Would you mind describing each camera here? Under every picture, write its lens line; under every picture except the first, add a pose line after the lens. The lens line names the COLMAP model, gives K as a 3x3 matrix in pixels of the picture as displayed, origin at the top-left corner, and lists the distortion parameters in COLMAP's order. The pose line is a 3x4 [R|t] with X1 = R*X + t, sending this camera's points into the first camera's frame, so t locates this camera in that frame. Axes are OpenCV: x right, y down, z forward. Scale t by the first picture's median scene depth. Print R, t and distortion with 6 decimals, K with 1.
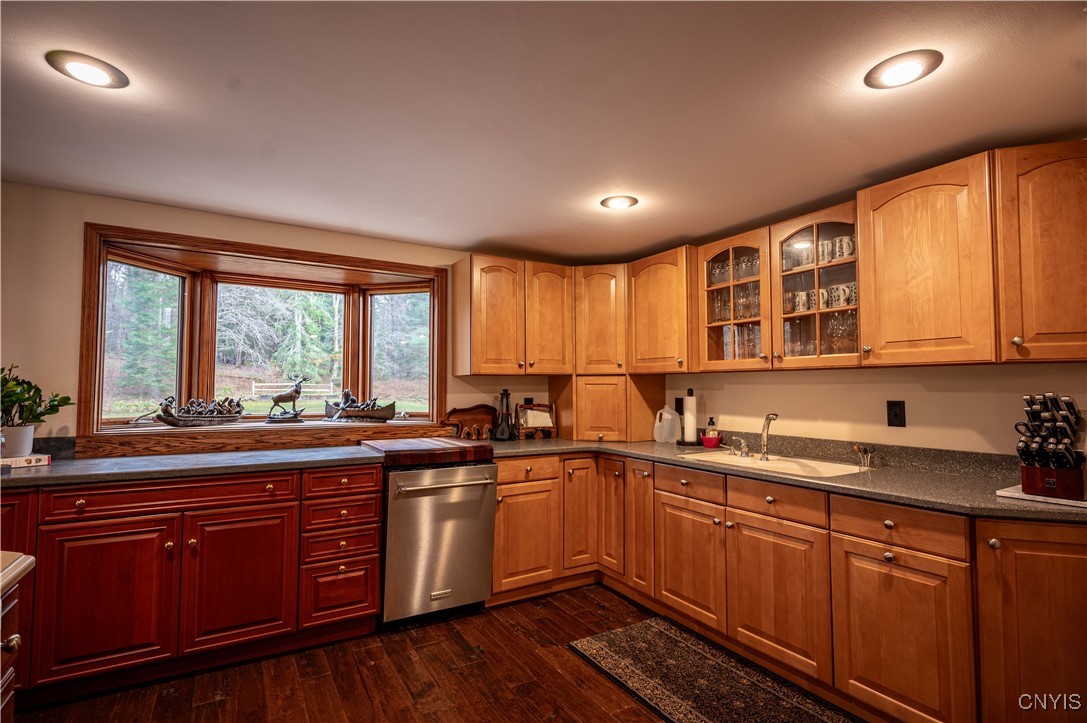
lens RADIAL K [[523.4, 0, 552.2], [0, 523.4, 369.5], [0, 0, 1]] dist [0.001127, 0.000537]
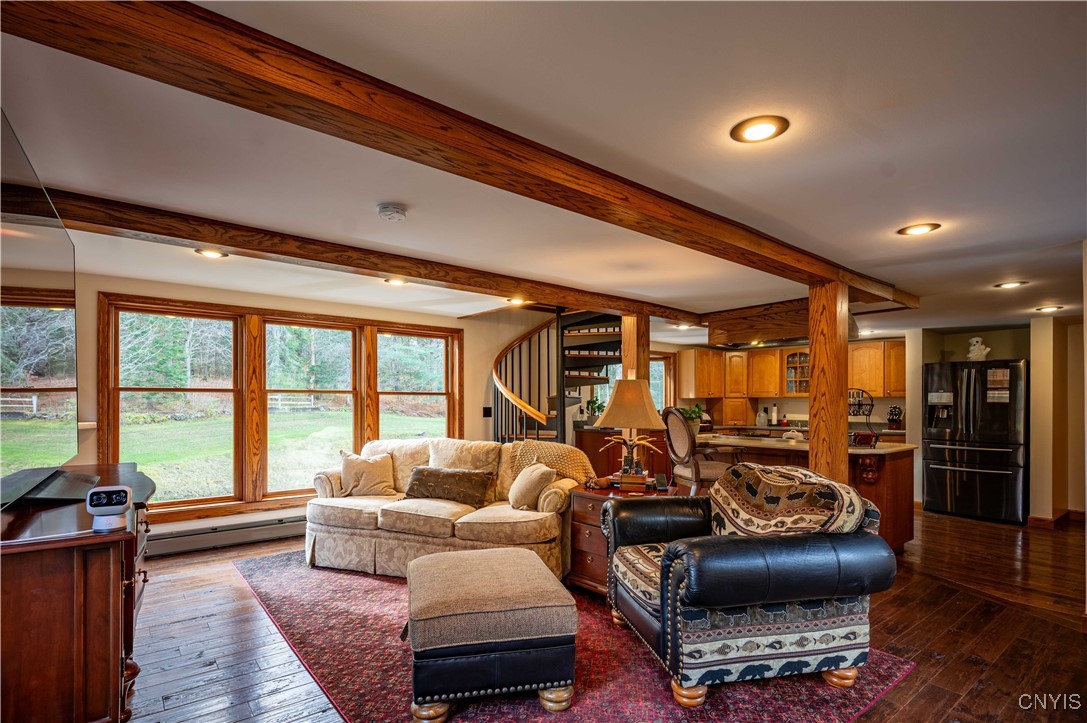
lens RADIAL K [[523.4, 0, 536.9], [0, 523.4, 404.4], [0, 0, 1]] dist [0.001127, 0.000537]
pose [[0.990296, 0.002565, 0.138950, -1.320491], [-0.008425, 0.999099, 0.041601, -0.059460], [-0.138718, -0.042368, 0.989425, -1.446841]]
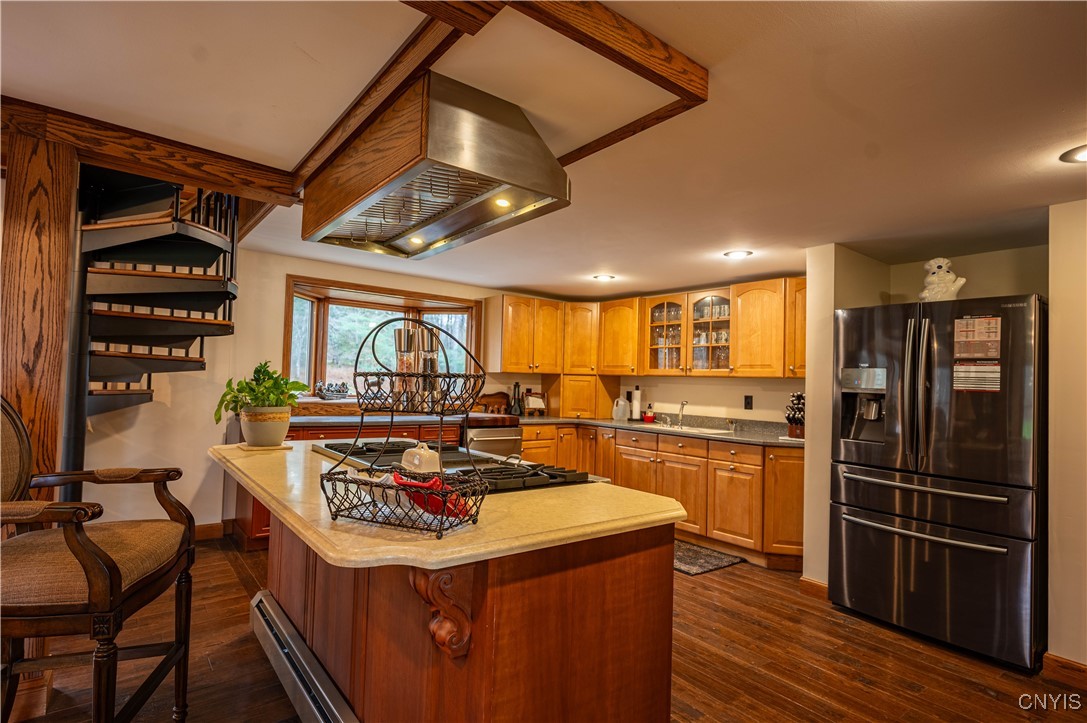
lens RADIAL K [[523.4, 0, 541.8], [0, 523.4, 369.3], [0, 0, 1]] dist [0.001127, 0.000537]
pose [[0.994063, 0.033658, 0.103474, -0.201776], [-0.035007, 0.999324, 0.011250, -0.021621], [-0.103025, -0.014806, 0.994569, -0.580900]]
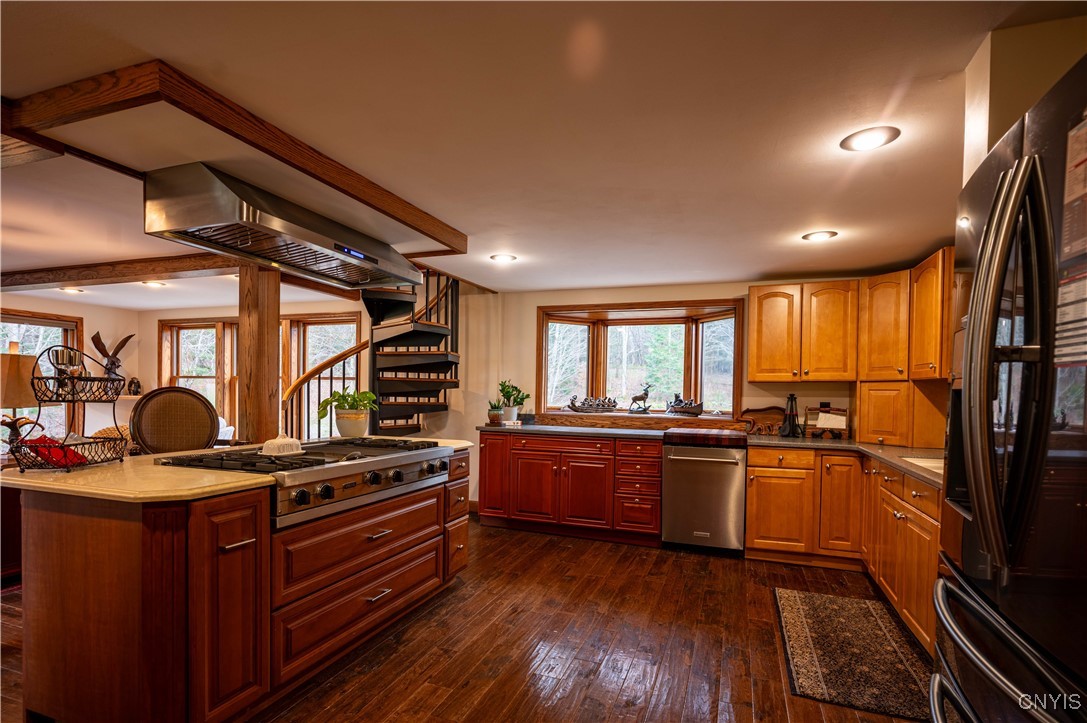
lens RADIAL K [[523.4, 0, 555.4], [0, 523.4, 407.0], [0, 0, 1]] dist [0.001127, 0.000537]
pose [[0.648251, 0.029128, -0.760869, 0.532562], [0.014944, 0.998589, 0.050961, -0.001157], [0.761280, -0.044406, 0.646901, -0.194897]]
